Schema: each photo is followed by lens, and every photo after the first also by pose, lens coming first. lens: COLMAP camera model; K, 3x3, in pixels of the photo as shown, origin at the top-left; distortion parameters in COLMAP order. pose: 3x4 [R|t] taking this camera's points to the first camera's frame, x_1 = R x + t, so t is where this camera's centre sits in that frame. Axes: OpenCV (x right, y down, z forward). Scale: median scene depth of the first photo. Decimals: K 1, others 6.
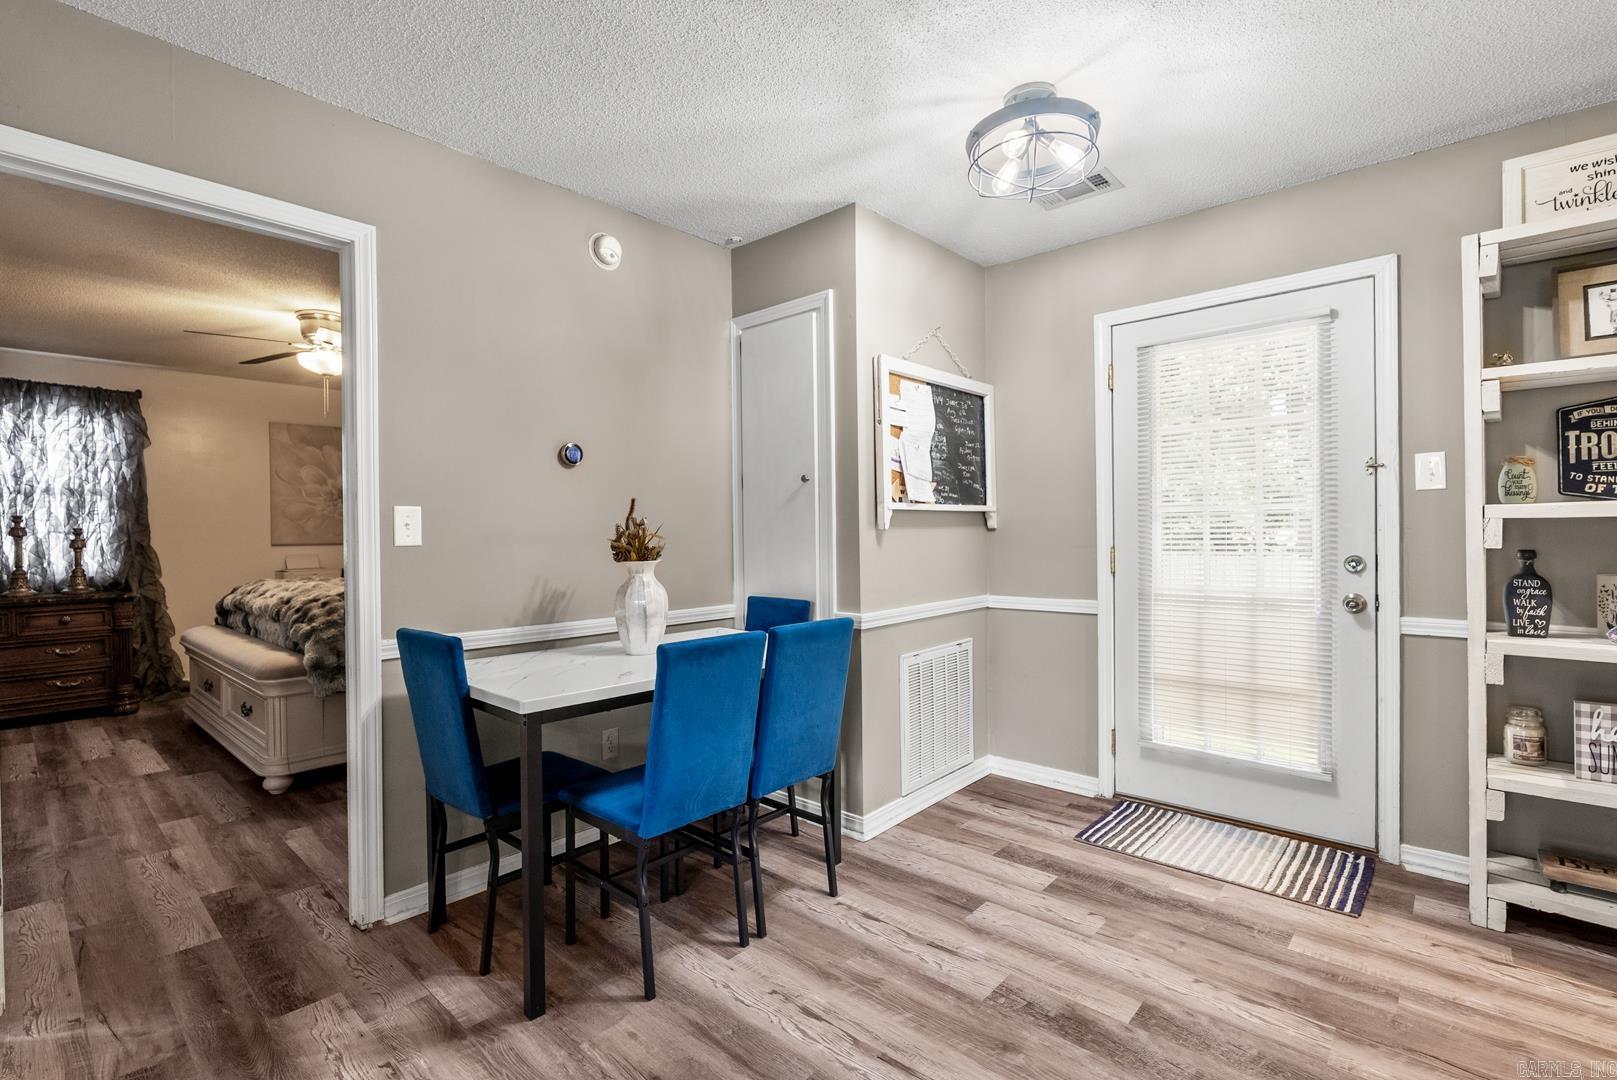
lens RADIAL K [[737.5, 0, 820.6], [0, 737.5, 539.1], [0, 0, 1]] dist [-0.007838, 0.001078]
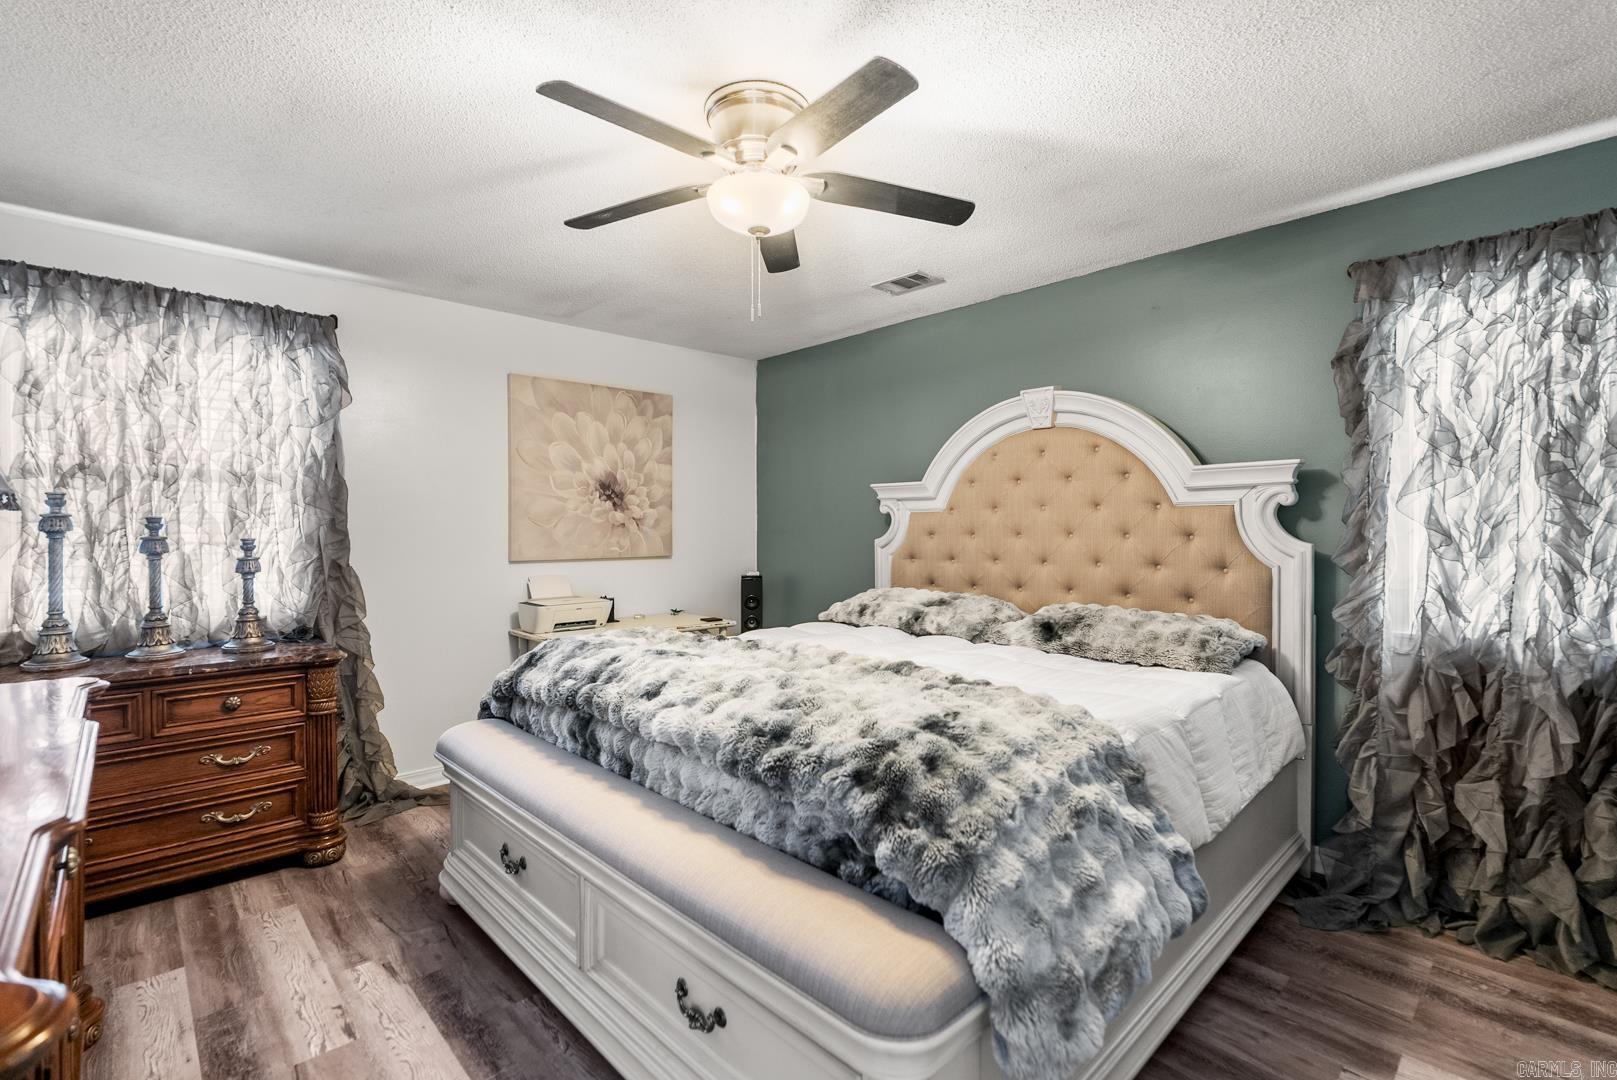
lens RADIAL K [[737.5, 0, 830.5], [0, 737.5, 536.4], [0, 0, 1]] dist [-0.007838, 0.001078]
pose [[0.997375, 0.008828, -0.071876, -0.494891], [-0.008952, 0.999959, -0.001411, -0.019383], [0.071860, 0.002051, 0.997413, 0.436477]]
